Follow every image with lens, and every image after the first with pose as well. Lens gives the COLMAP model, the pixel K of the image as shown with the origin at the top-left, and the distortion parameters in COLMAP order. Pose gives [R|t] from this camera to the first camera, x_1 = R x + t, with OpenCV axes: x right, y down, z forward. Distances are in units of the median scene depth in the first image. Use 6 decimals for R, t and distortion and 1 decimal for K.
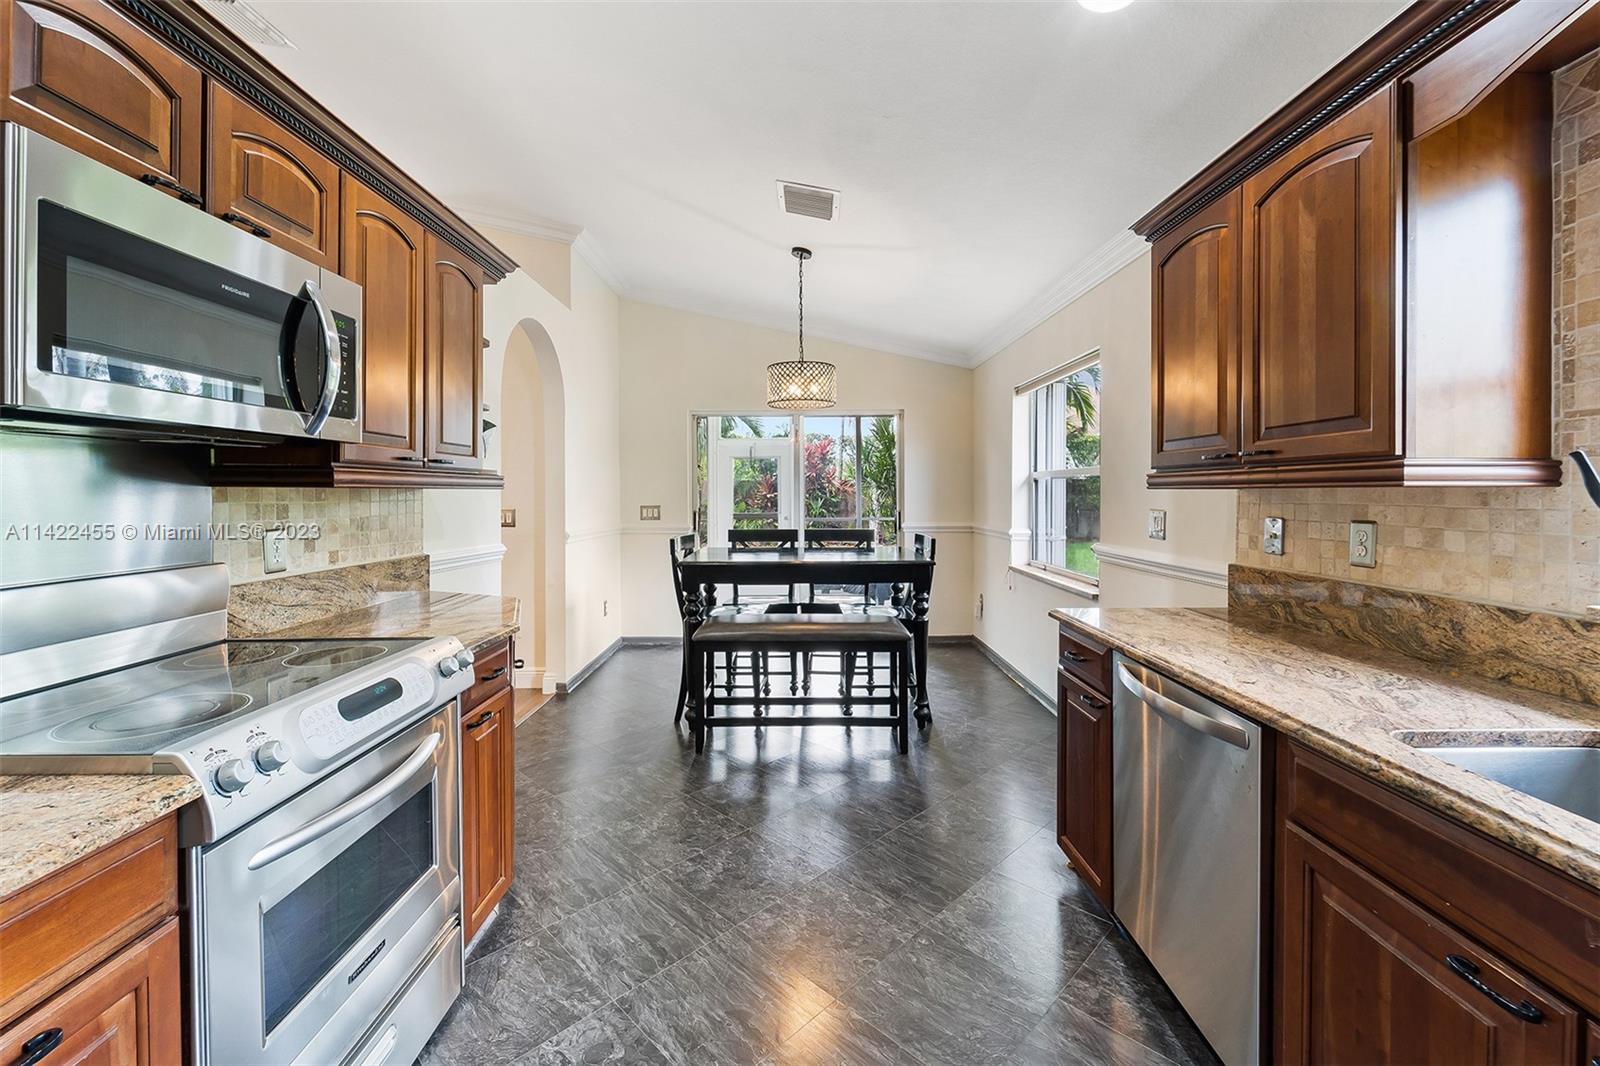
lens RADIAL K [[654.1, 0, 797.6], [0, 654.1, 501.8], [0, 0, 1]] dist [-0.013032, 0.000125]
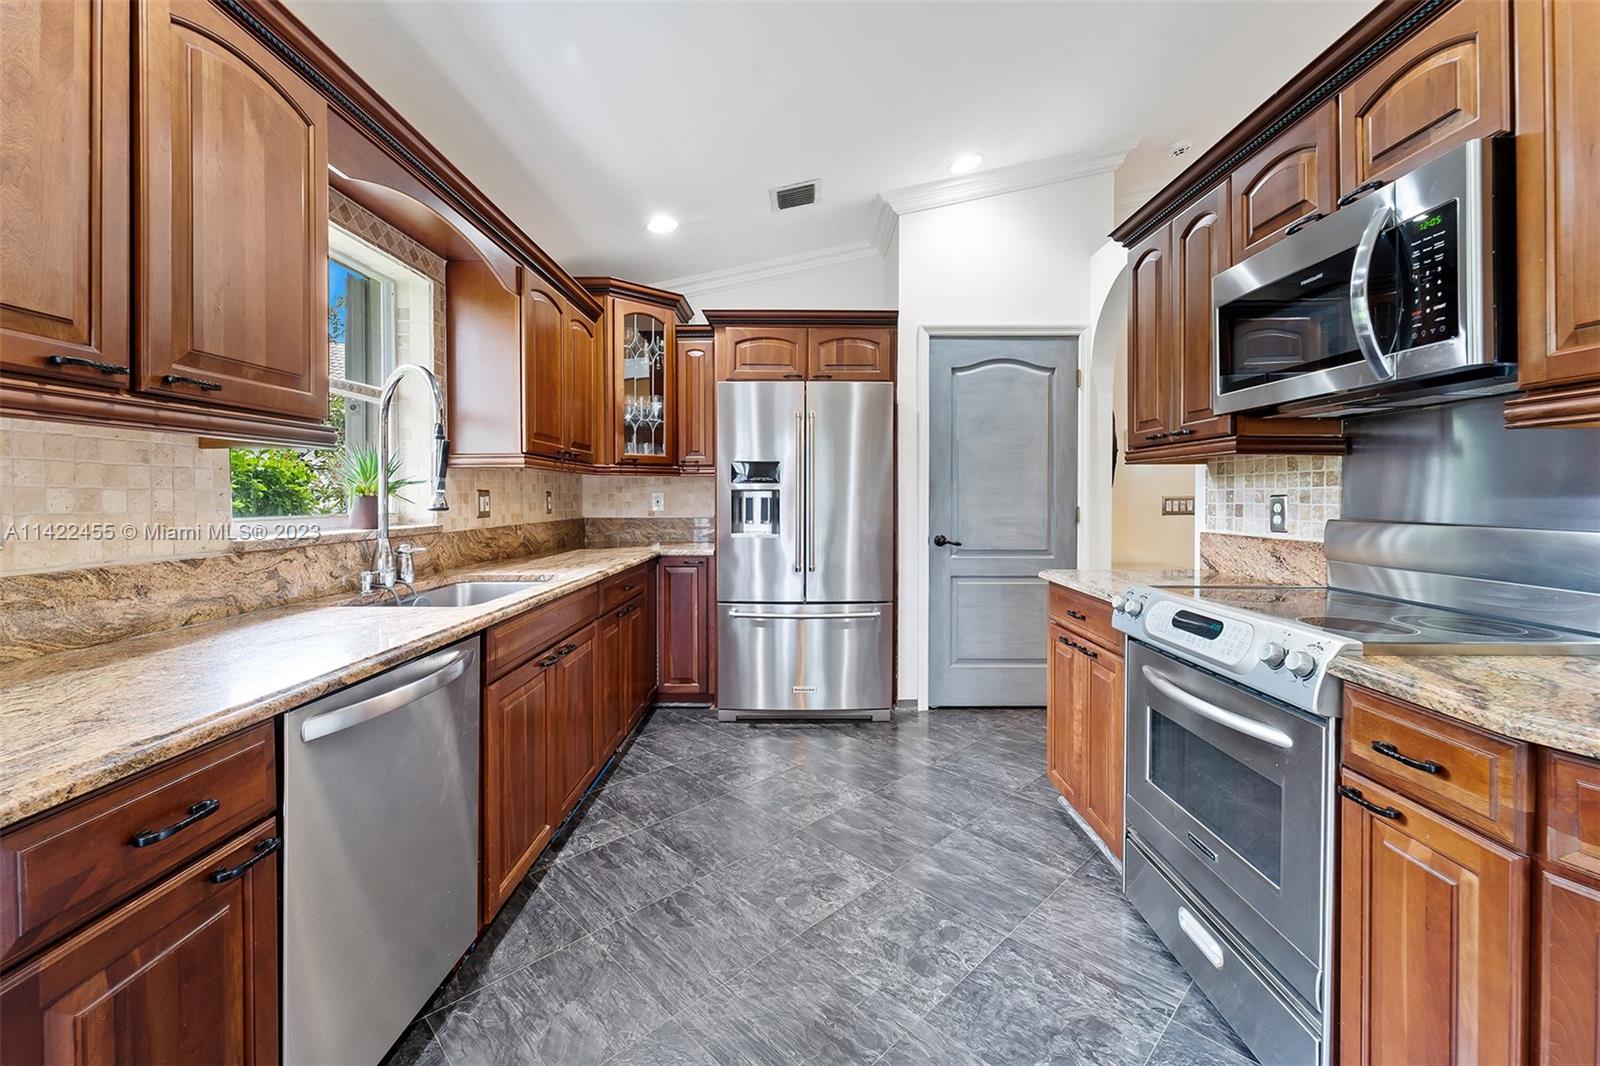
lens RADIAL K [[650.5, 0, 801.7], [0, 650.5, 493.1], [0, 0, 1]] dist [-0.000495, -0.000079]
pose [[-0.999973, 0.002243, 0.006946, 0.038734], [0.002314, 0.999944, 0.010295, 0.034342], [-0.006922, 0.010310, -0.999923, 1.540349]]
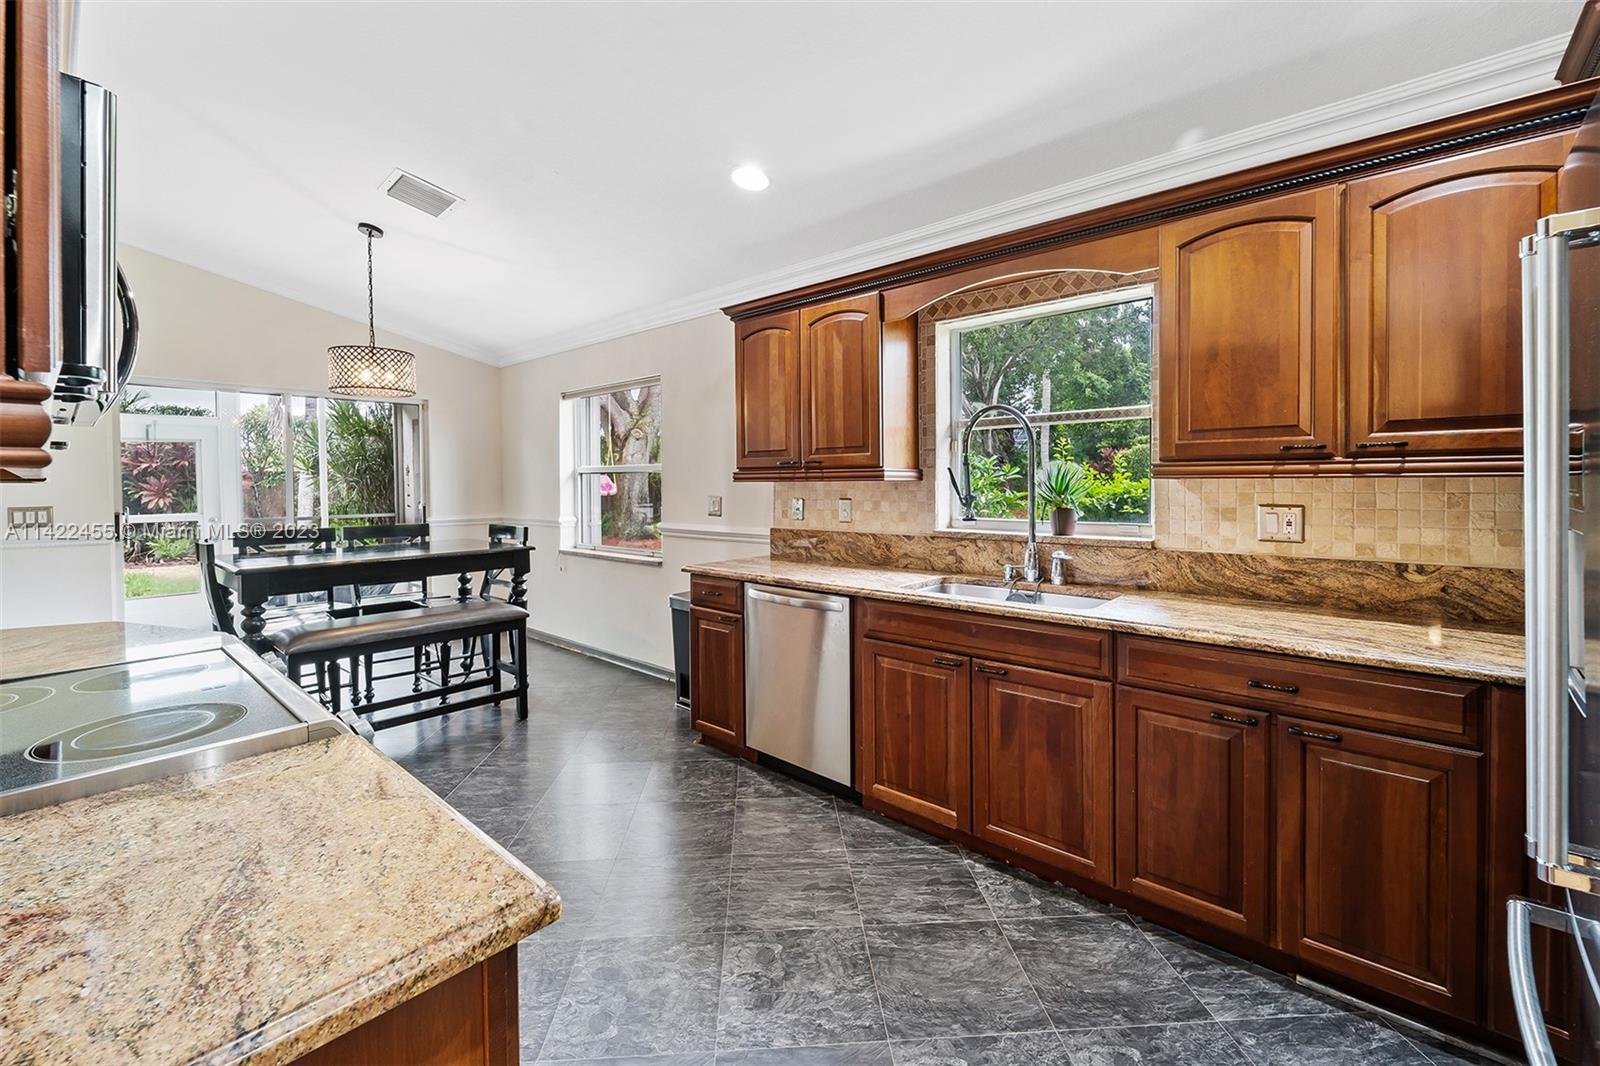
lens RADIAL K [[658.3, 0, 799.7], [0, 658.3, 495.7], [0, 0, 1]] dist [0.000215, -0.000181]
pose [[0.664704, -0.015517, 0.746945, -0.628365], [0.015065, 0.999859, 0.007365, 0.004534], [-0.746955, 0.006358, 0.664845, -0.181439]]
